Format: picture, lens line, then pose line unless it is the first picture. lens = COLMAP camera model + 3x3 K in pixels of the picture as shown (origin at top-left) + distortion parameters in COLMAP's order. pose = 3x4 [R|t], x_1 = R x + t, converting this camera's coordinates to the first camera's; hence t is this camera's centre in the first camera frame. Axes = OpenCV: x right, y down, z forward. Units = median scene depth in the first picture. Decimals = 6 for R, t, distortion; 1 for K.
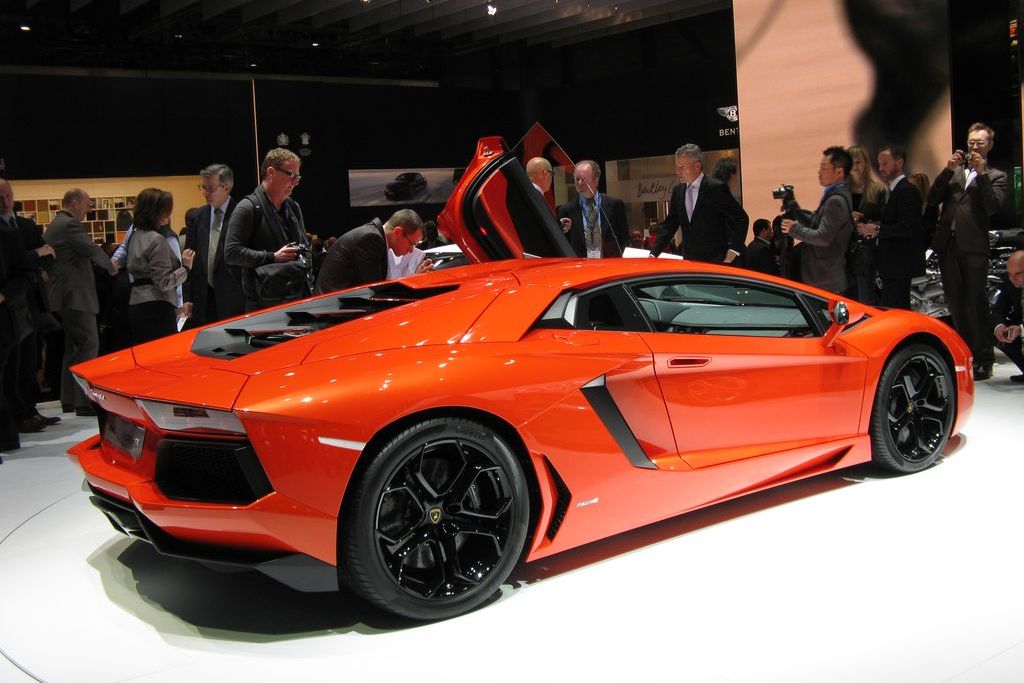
lens RADIAL K [[1086.9, 0, 519.0], [0, 1086.9, 331.3], [0, 0, 1]] dist [-0.116474, 0.000000]
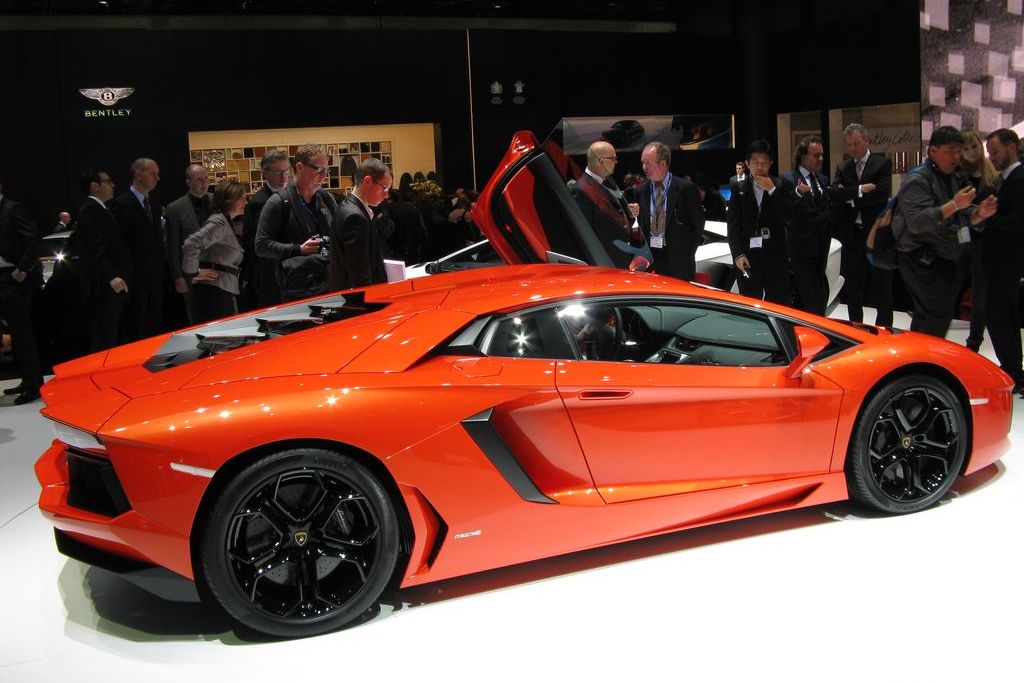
lens RADIAL K [[1086.9, 0, 514.0], [0, 1086.9, 337.6], [0, 0, 1]] dist [-0.116474, 0.000000]
pose [[0.969083, 0.046100, -0.242389, 0.272786], [-0.030162, 0.997156, 0.069062, -0.075895], [0.244883, -0.059616, 0.967718, 0.040367]]
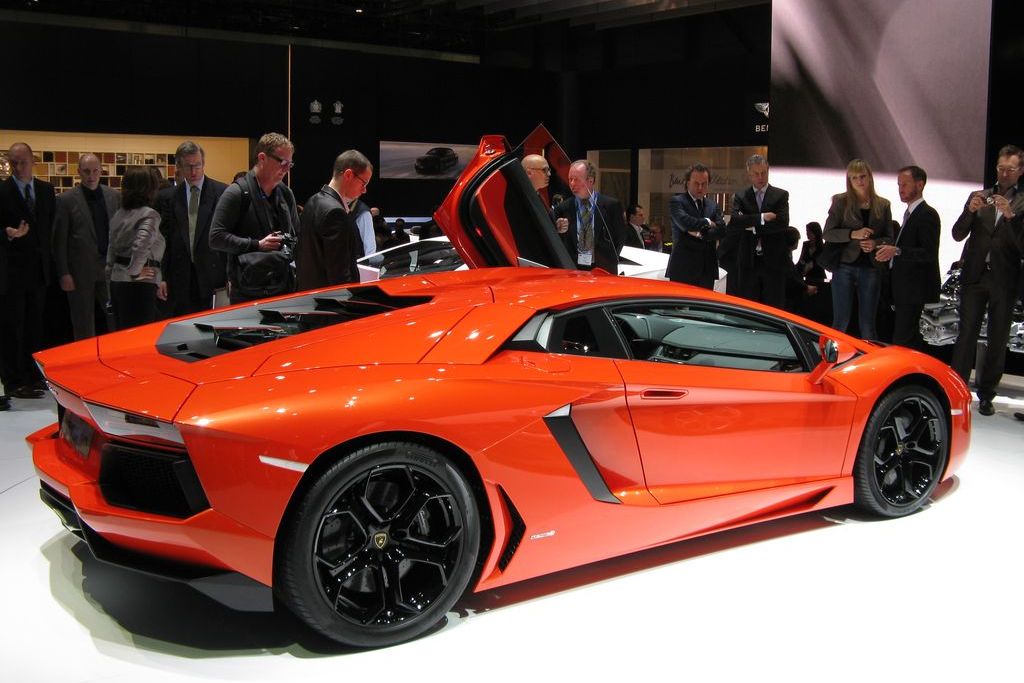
lens RADIAL K [[1086.9, 0, 513.2], [0, 1086.9, 335.0], [0, 0, 1]] dist [-0.116474, 0.000000]
pose [[0.997049, 0.070125, -0.031223, 0.043795], [-0.069294, 0.997233, 0.026929, -0.035632], [0.033025, -0.024686, 0.999150, 0.030069]]
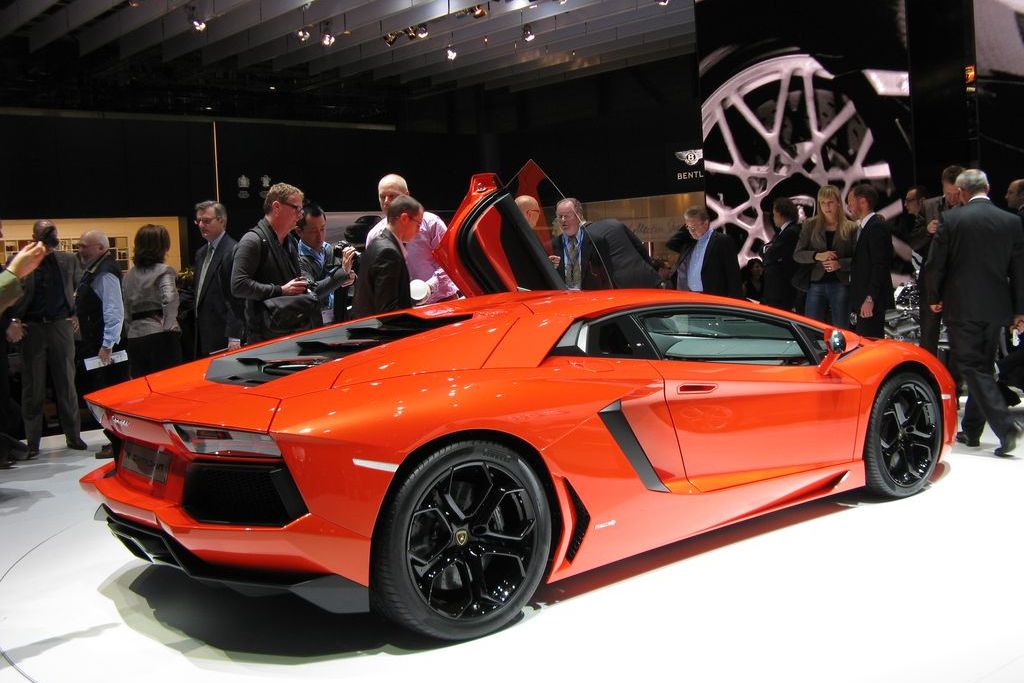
lens RADIAL K [[1086.9, 0, 518.0], [0, 1086.9, 337.2], [0, 0, 1]] dist [-0.116474, 0.000000]
pose [[0.998964, -0.001811, 0.045481, -0.052379], [0.003432, 0.999360, -0.035609, 0.013919], [-0.045388, 0.035728, 0.998330, -0.018561]]
